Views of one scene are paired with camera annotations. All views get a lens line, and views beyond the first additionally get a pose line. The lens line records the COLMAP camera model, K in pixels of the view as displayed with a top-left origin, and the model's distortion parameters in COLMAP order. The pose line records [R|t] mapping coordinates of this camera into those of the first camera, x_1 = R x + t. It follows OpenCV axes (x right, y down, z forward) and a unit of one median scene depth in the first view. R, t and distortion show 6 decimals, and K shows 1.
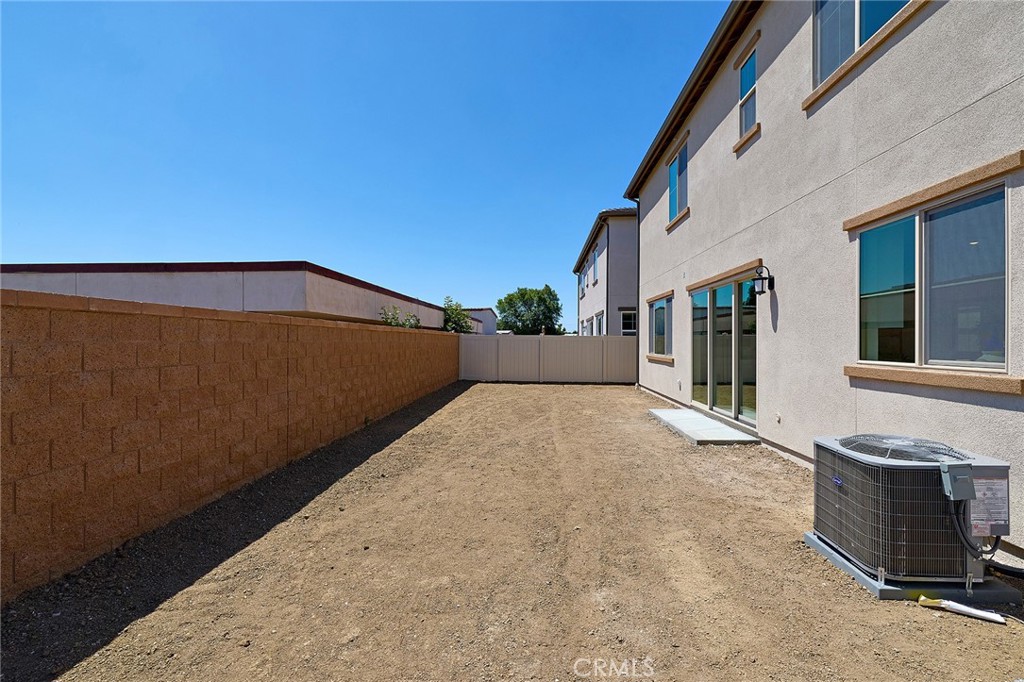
lens RADIAL K [[444.2, 0, 514.4], [0, 444.2, 345.2], [0, 0, 1]] dist [0.002010, -0.000148]
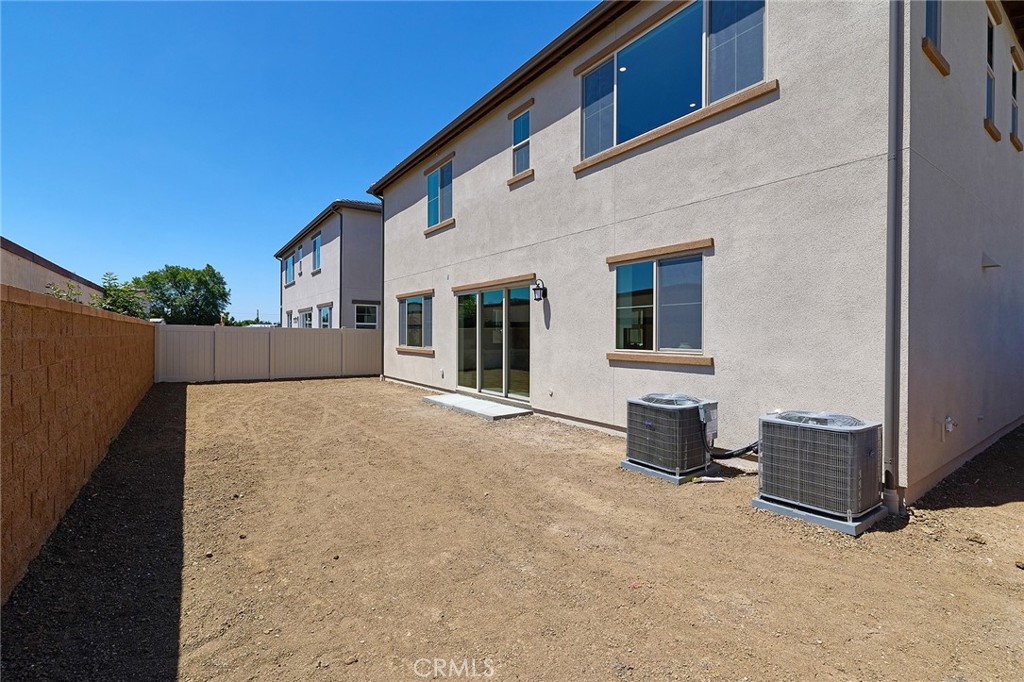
lens RADIAL K [[438.2, 0, 512.0], [0, 438.2, 341.0], [0, 0, 1]] dist [-0.000247, -0.000265]
pose [[0.785241, -0.005792, 0.619163, -0.363971], [0.000385, 0.999961, 0.008865, -0.006406], [-0.619190, -0.006722, 0.785212, 0.025193]]
